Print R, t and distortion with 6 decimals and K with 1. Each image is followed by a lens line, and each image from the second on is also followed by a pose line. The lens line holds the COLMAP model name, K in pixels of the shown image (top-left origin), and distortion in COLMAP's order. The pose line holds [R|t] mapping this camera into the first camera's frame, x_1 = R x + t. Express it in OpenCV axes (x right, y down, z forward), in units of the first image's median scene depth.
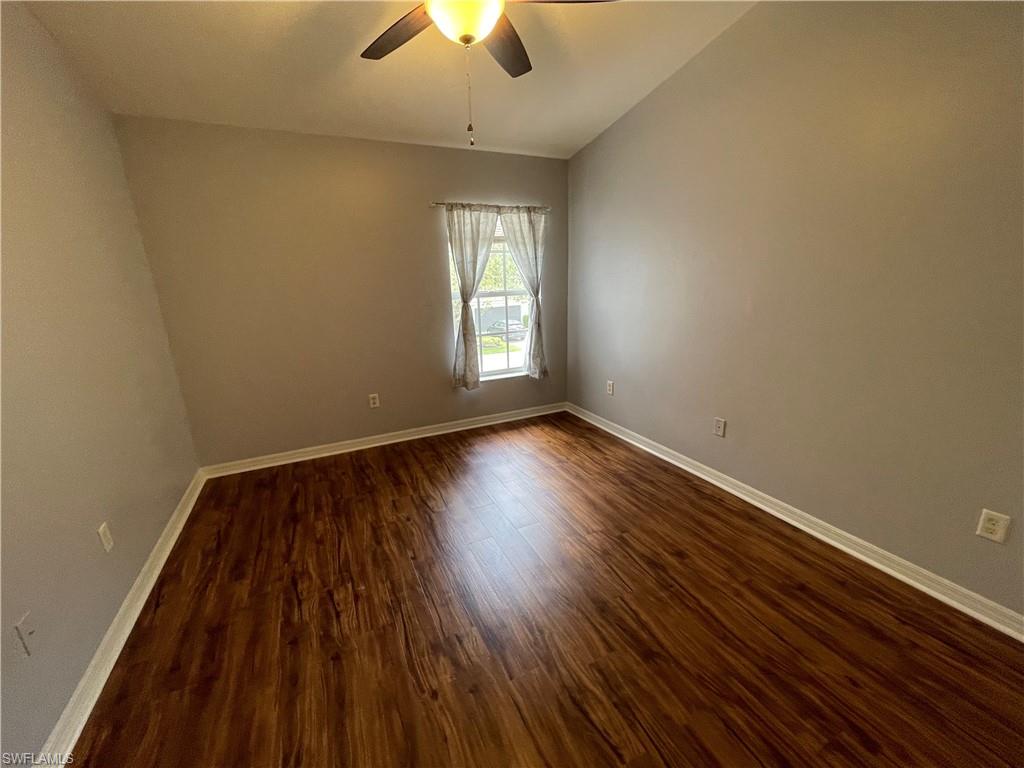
lens RADIAL K [[412.6, 0, 510.6], [0, 412.6, 386.2], [0, 0, 1]] dist [-0.001927, 0.000556]
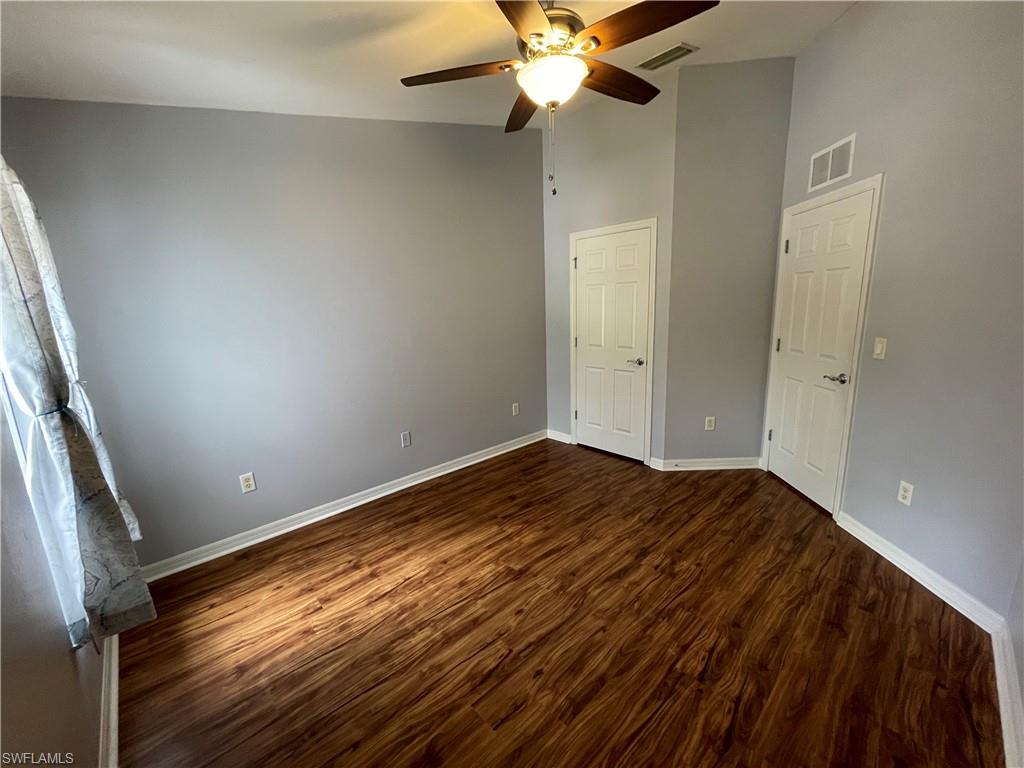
lens RADIAL K [[412.6, 0, 510.0], [0, 412.6, 384.5], [0, 0, 1]] dist [-0.001927, 0.000556]
pose [[-0.294038, -0.147880, 0.944284, -0.941877], [0.299249, 0.924044, 0.237892, -0.327434], [-0.907740, 0.352525, -0.227452, 1.229307]]
